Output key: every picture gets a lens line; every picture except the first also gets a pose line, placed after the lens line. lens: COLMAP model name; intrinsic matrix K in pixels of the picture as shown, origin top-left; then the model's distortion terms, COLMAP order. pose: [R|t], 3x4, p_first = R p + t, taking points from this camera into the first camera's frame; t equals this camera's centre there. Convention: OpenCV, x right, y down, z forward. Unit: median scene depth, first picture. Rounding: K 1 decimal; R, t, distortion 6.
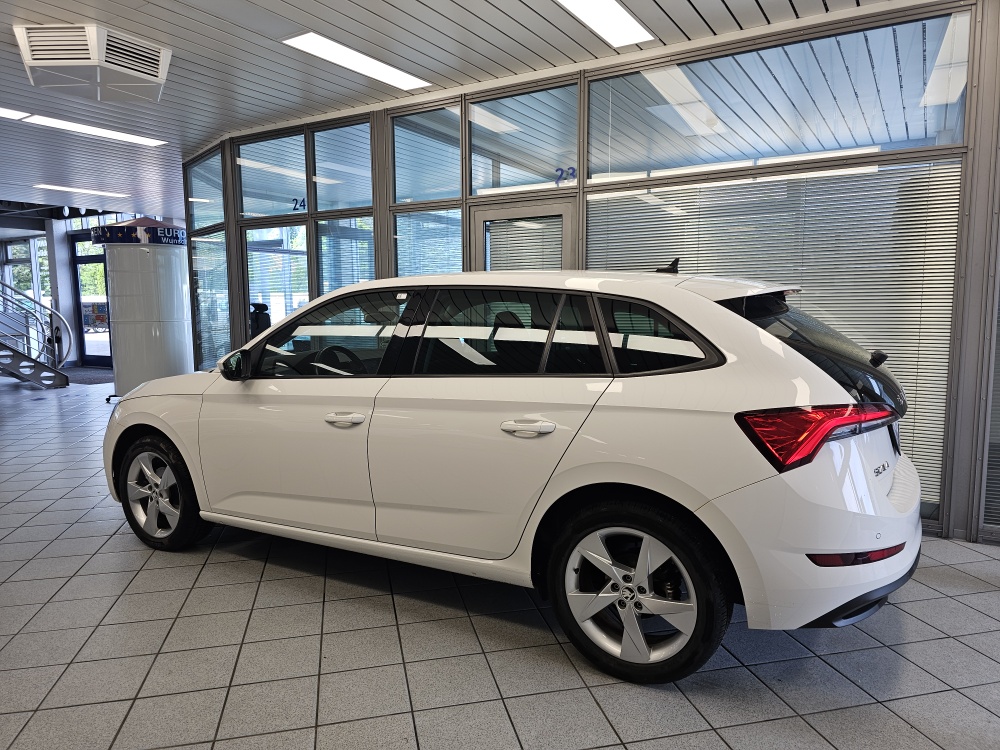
lens RADIAL K [[685.8, 0, 500.0], [0, 685.8, 375.0], [0, 0, 1]] dist [0.004373, -0.019302]
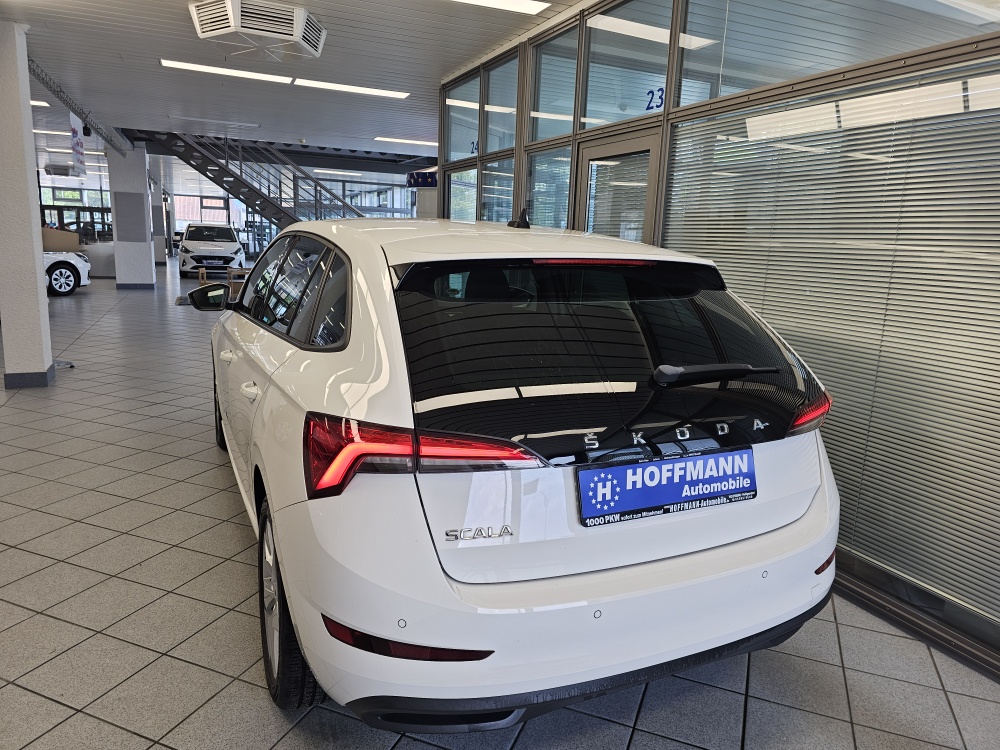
lens RADIAL K [[688.7, 0, 500.9], [0, 688.7, 364.8], [0, 0, 1]] dist [0.010522, 0.002700]
pose [[0.815589, 0.143036, -0.560674, 0.526587], [-0.107321, 0.989546, 0.096333, -0.051030], [0.568592, -0.018396, 0.822414, 0.272946]]
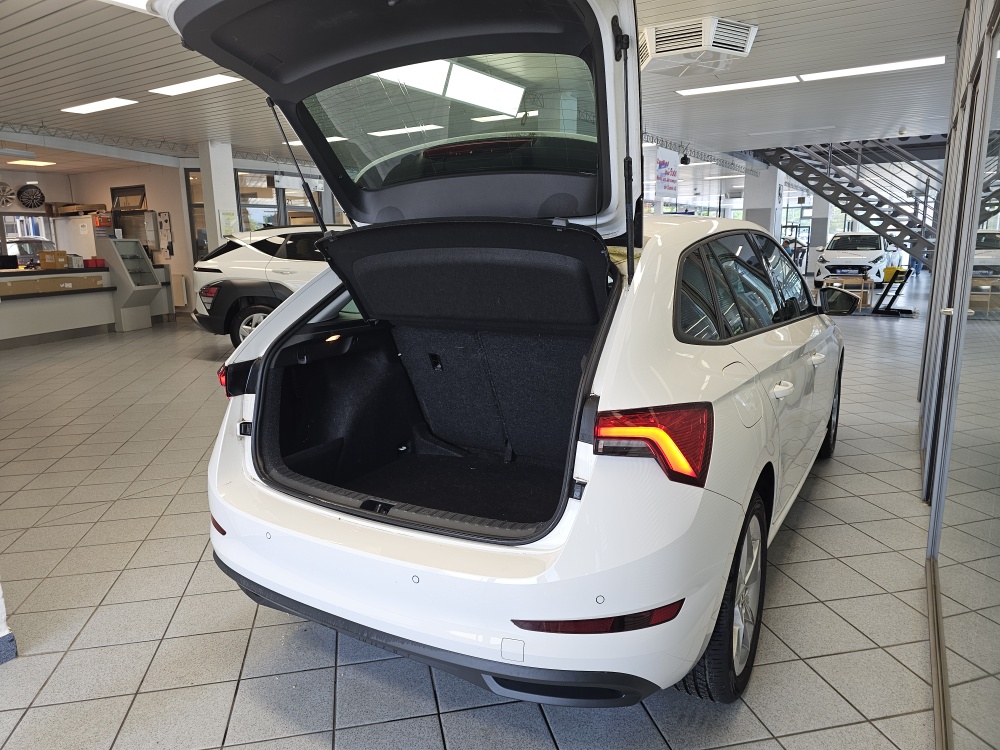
lens RADIAL K [[675.3, 0, 503.5], [0, 675.3, 375.8], [0, 0, 1]] dist [0.083116, -0.085311]
pose [[-0.007799, 0.200978, -0.979565, 0.808579], [-0.096423, 0.974879, 0.200784, -0.096383], [0.995310, 0.096018, 0.011776, 0.745005]]
